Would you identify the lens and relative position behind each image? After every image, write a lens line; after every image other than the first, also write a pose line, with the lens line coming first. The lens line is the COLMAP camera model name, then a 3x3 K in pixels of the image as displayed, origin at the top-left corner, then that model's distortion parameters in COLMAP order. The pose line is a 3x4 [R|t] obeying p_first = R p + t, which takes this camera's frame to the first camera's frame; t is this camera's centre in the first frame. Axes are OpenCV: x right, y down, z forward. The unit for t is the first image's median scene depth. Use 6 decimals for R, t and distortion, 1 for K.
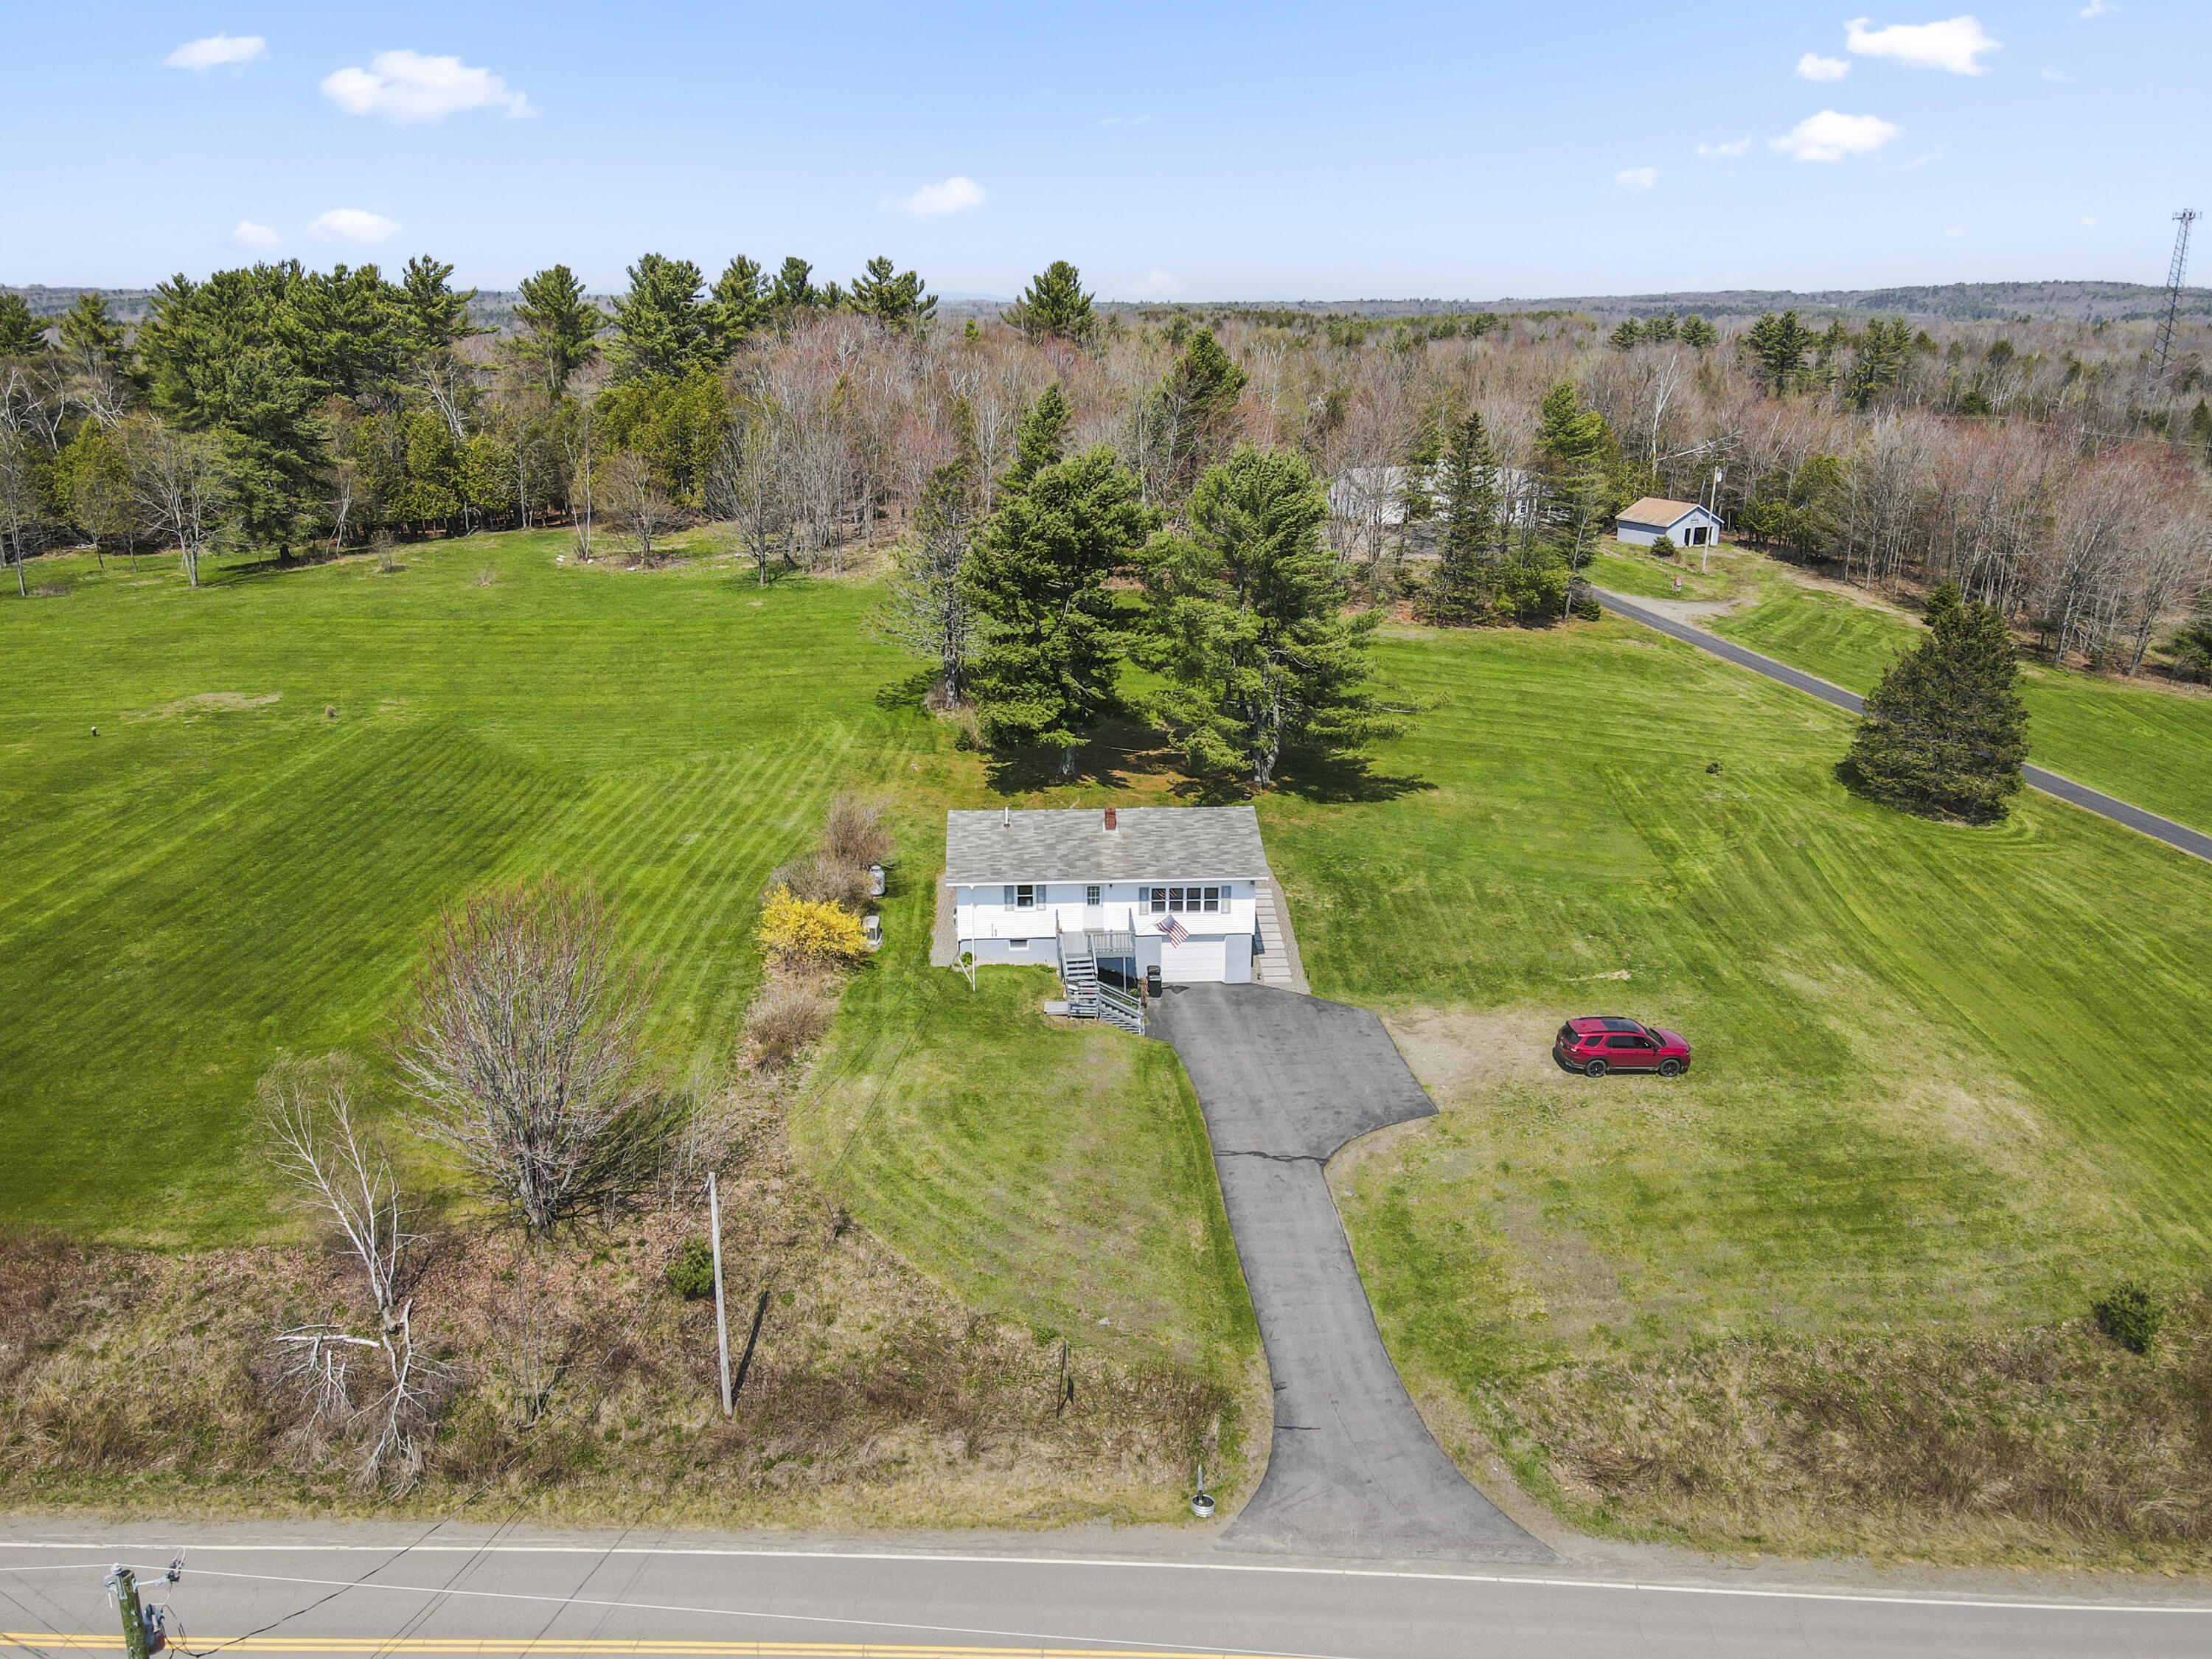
lens RADIAL K [[1624.1, 0, 1099.9], [0, 1624.1, 836.4], [0, 0, 1]] dist [-0.005457, 0.036873]
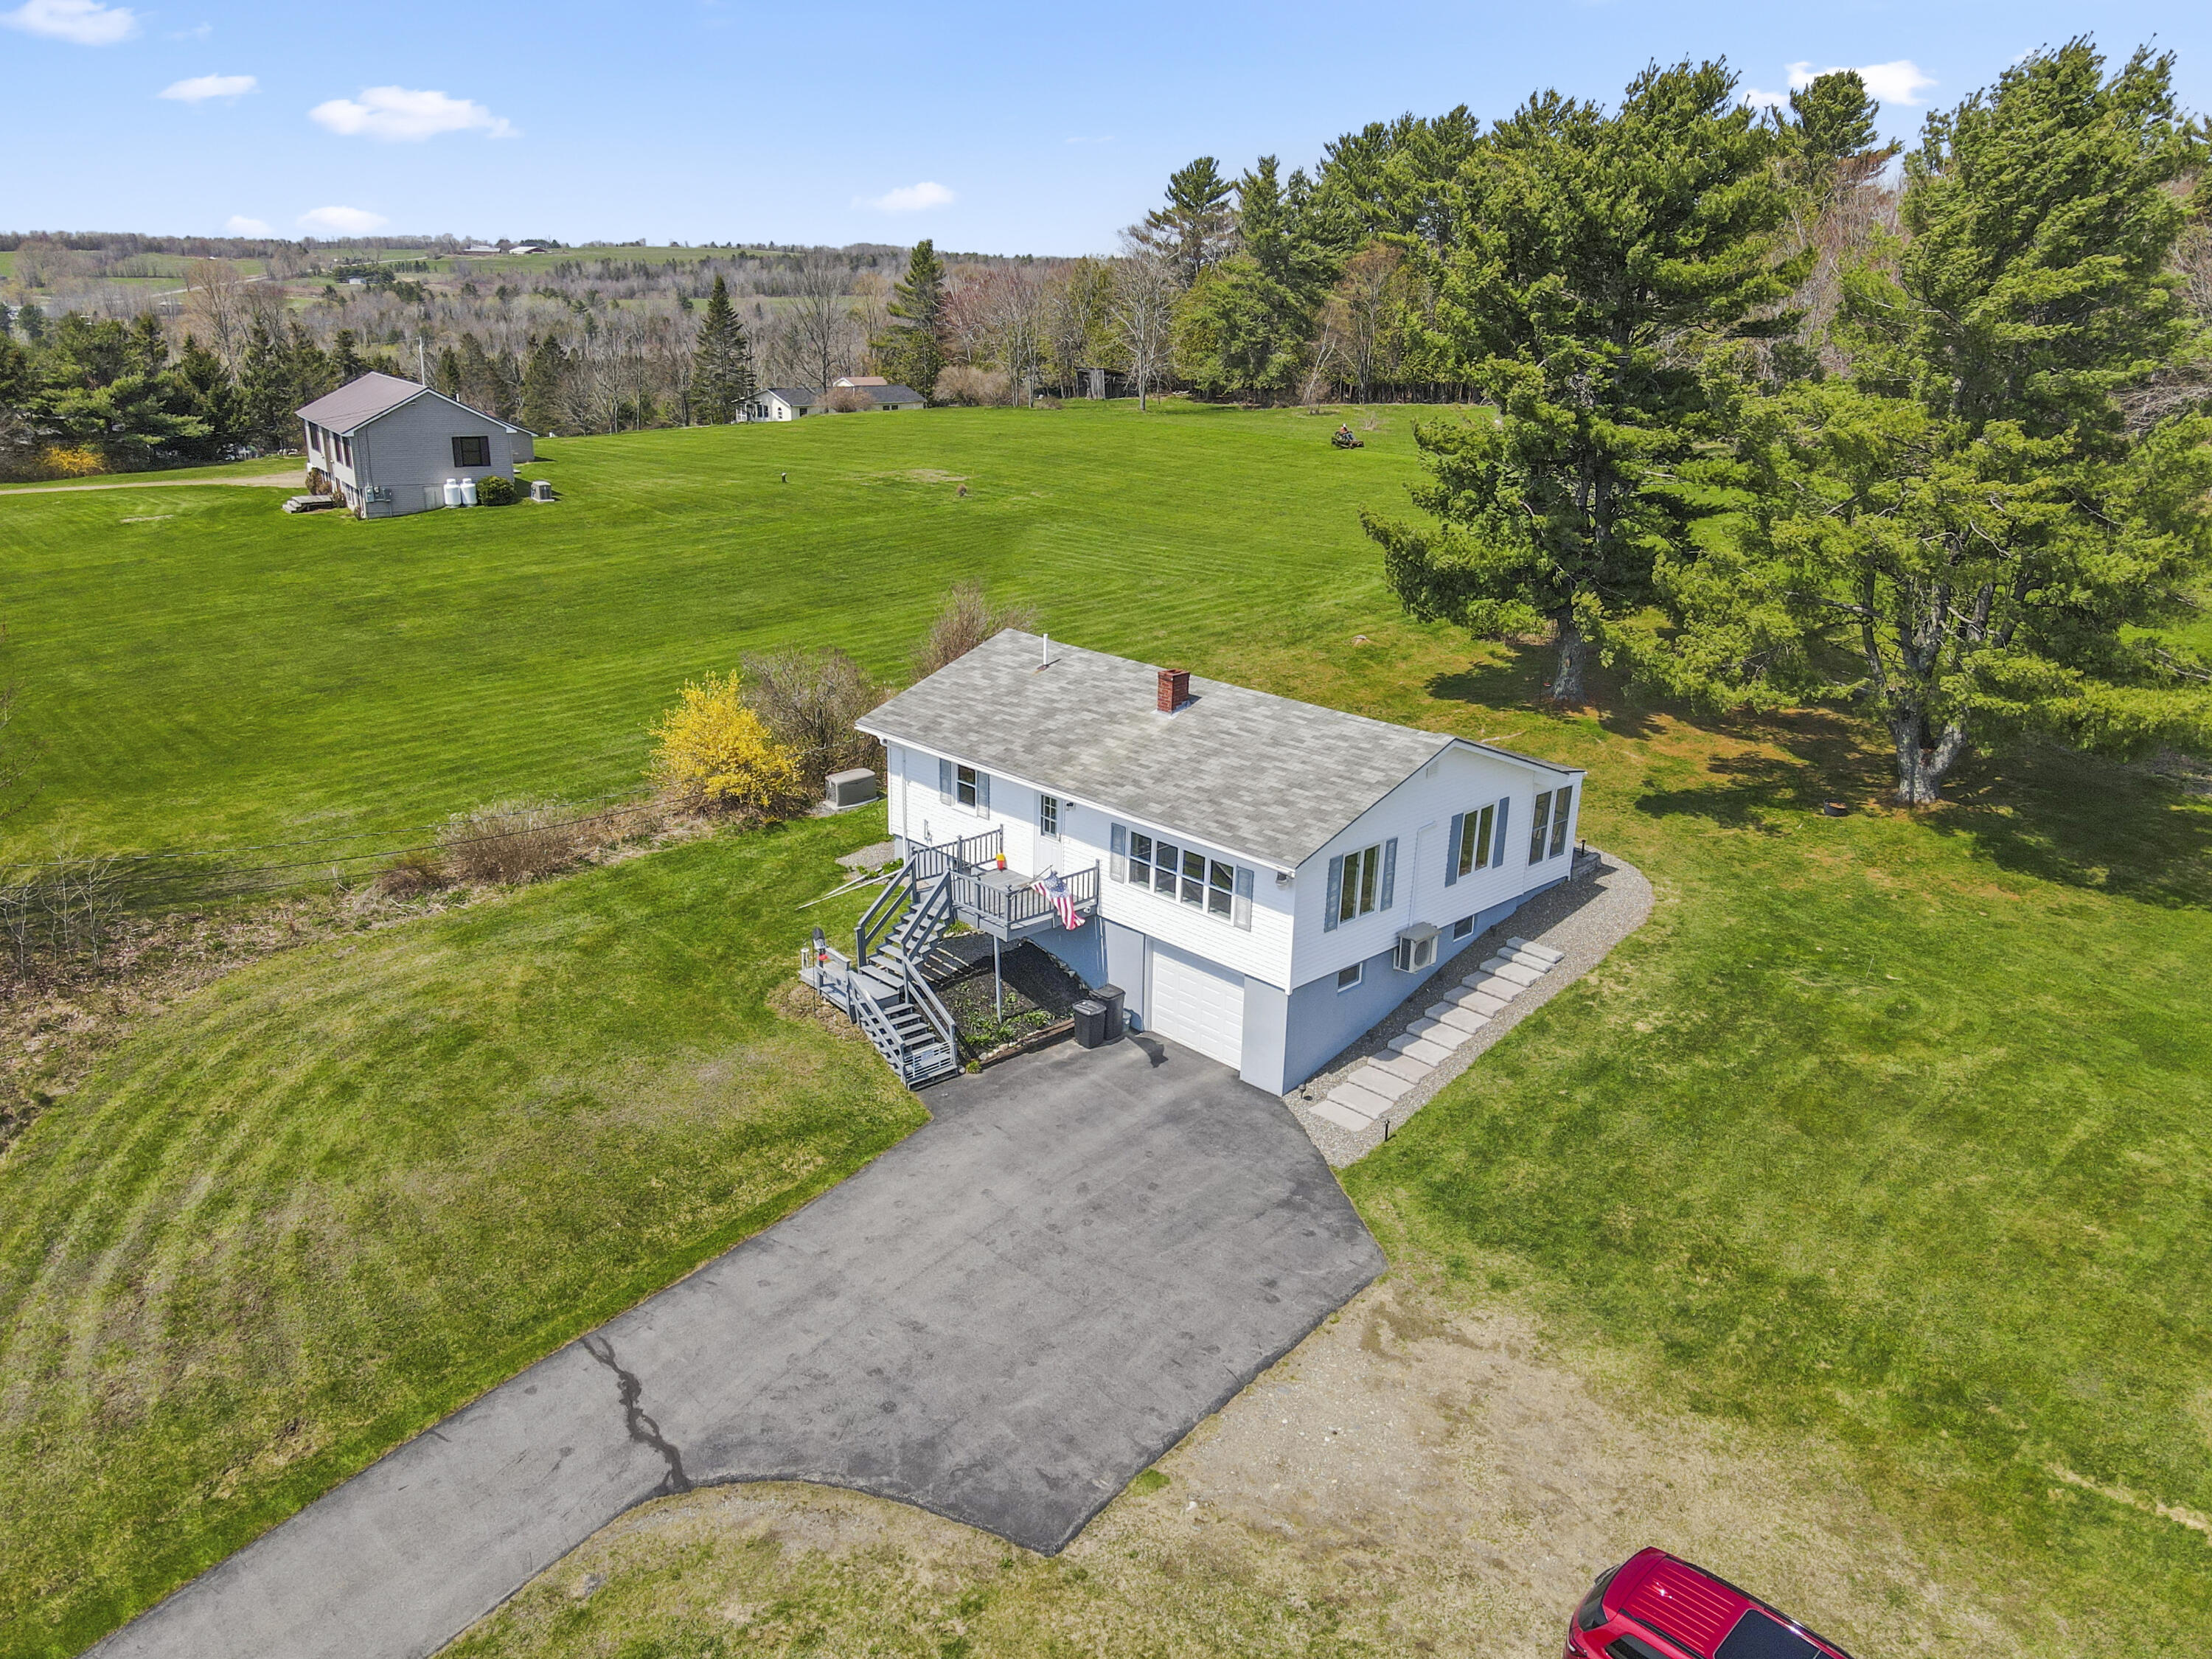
lens RADIAL K [[1624.1, 0, 1099.9], [0, 1624.1, 836.4], [0, 0, 1]] dist [-0.005457, 0.036873]
pose [[0.650553, 0.256521, -0.714827, 0.369270], [-0.255310, 0.960320, 0.112265, -0.018707], [0.715260, 0.109468, 0.690231, 0.645900]]
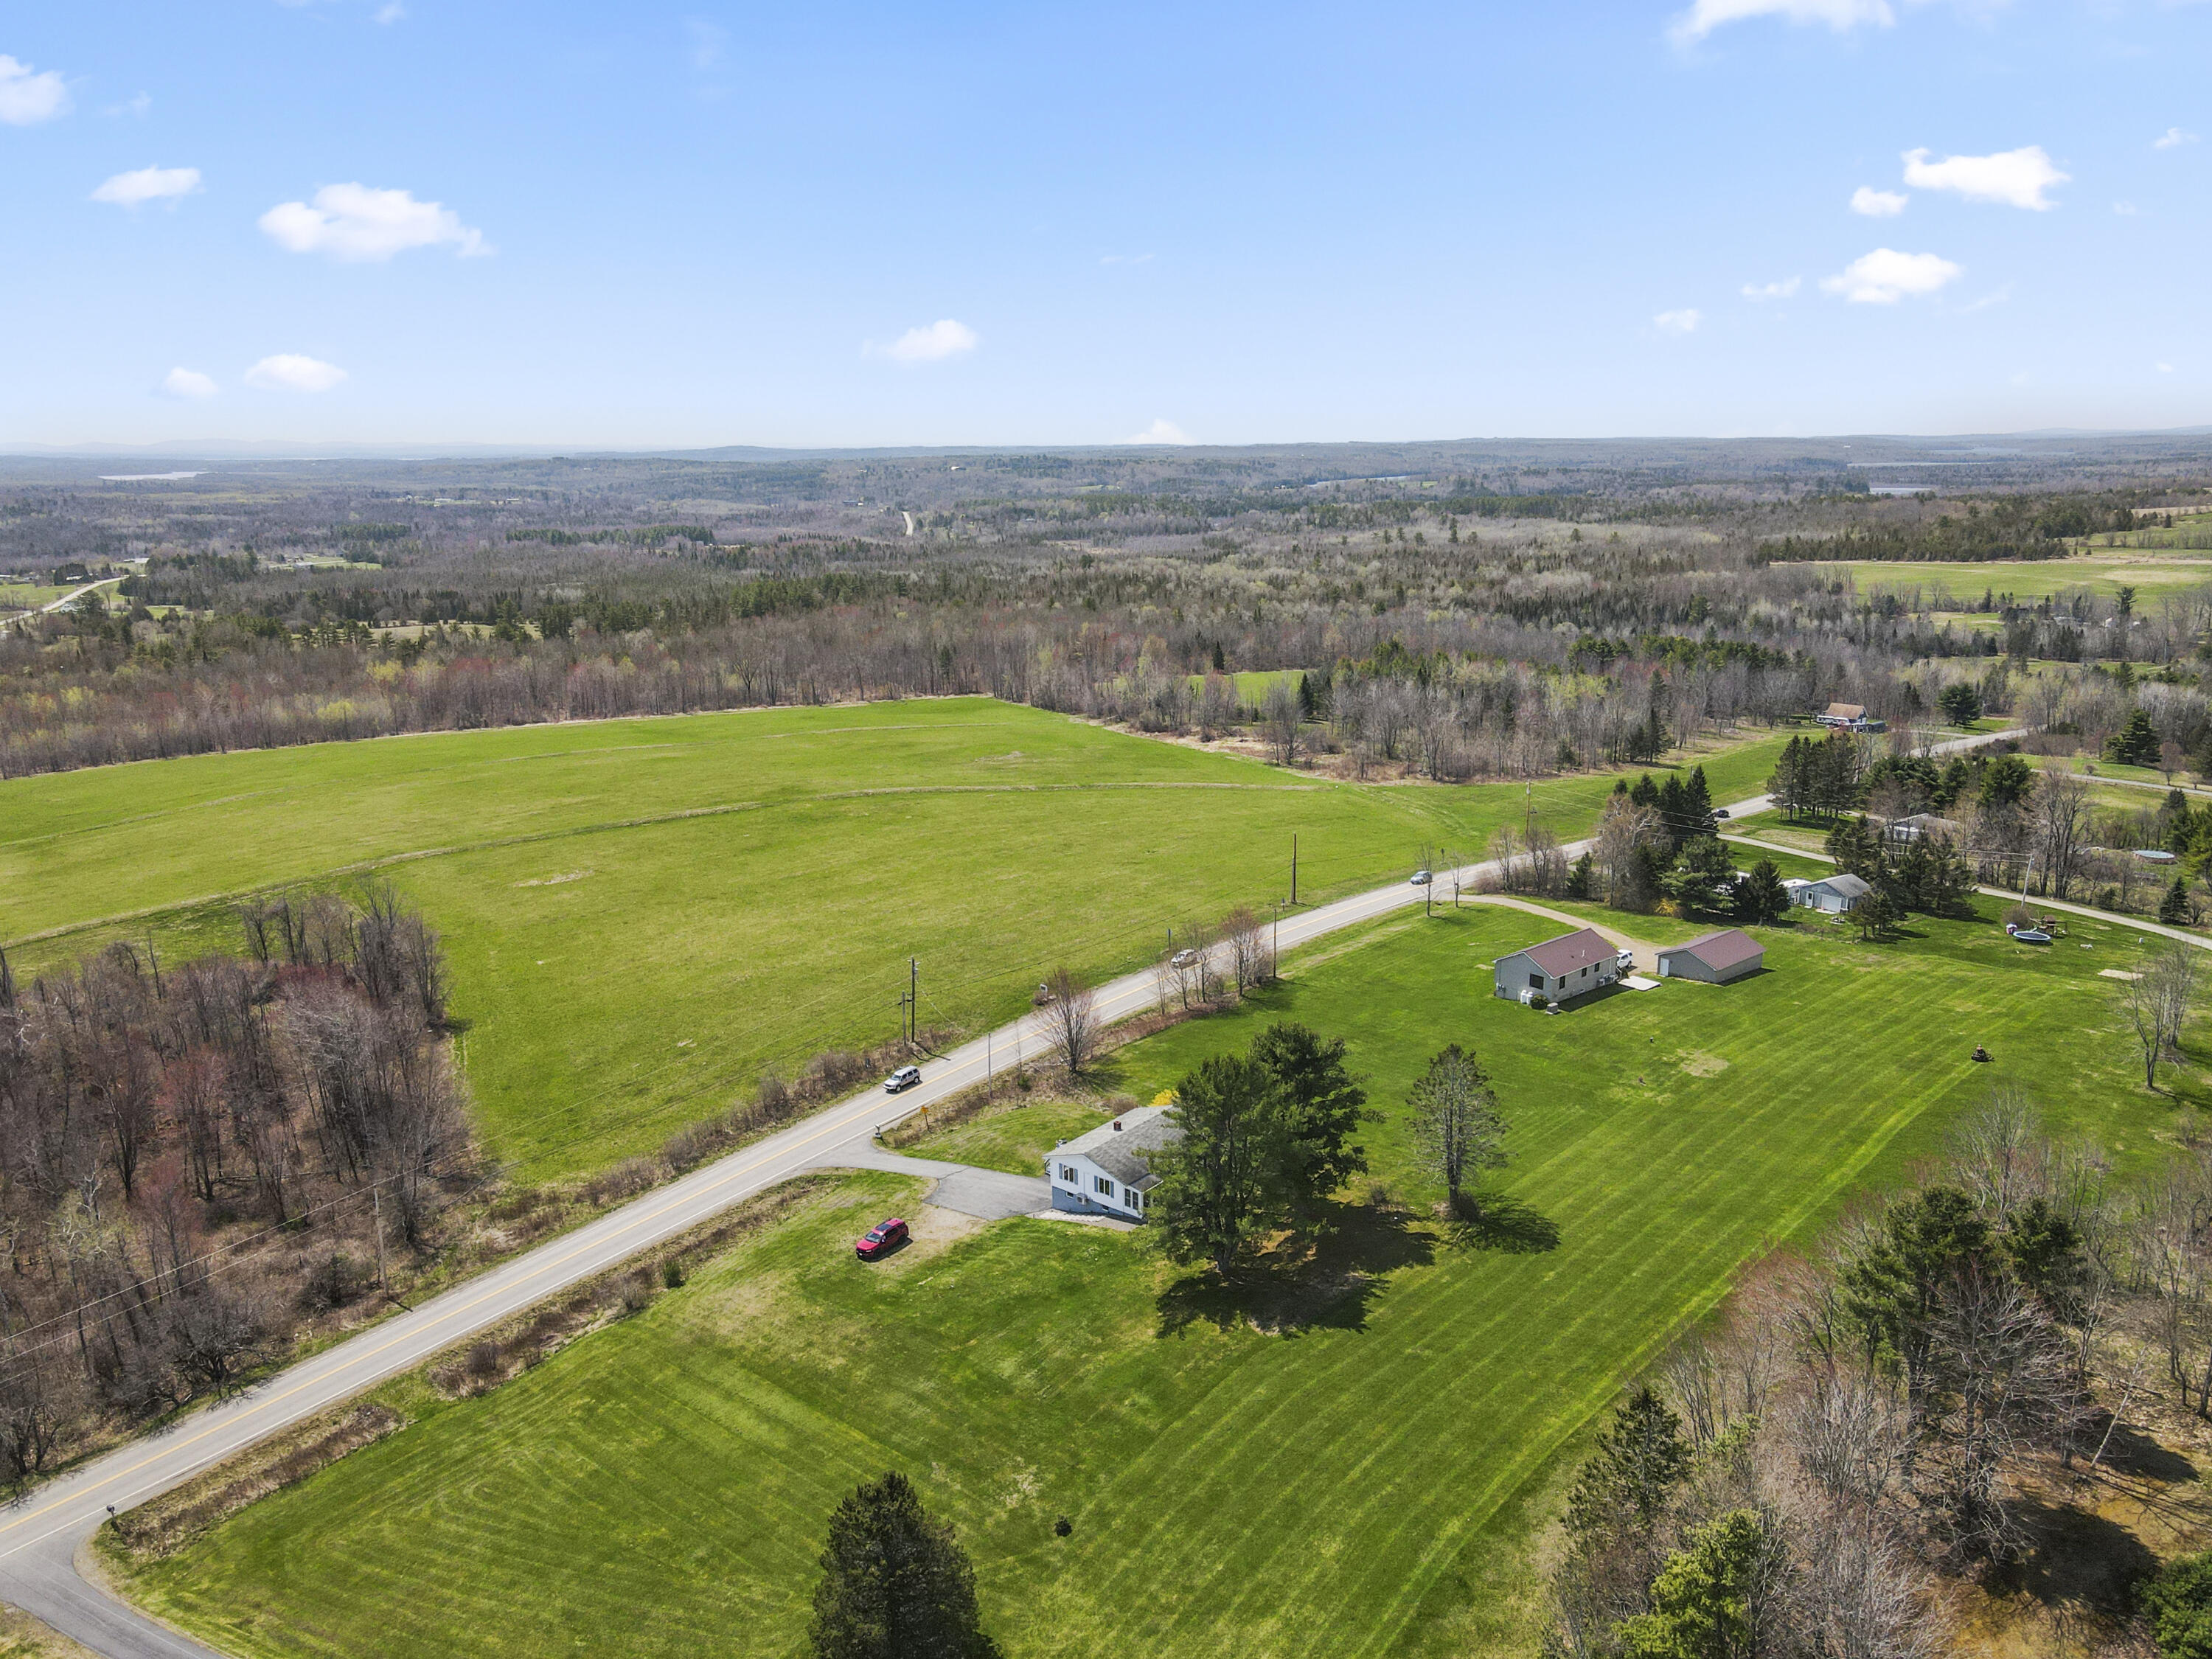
lens RADIAL K [[1624.1, 0, 1099.9], [0, 1624.1, 836.4], [0, 0, 1]] dist [-0.005457, 0.036873]
pose [[-0.673193, 0.189707, -0.714719, 1.459375], [-0.216613, 0.873543, 0.435891, -1.254747], [0.707029, 0.448256, -0.546970, 1.982091]]
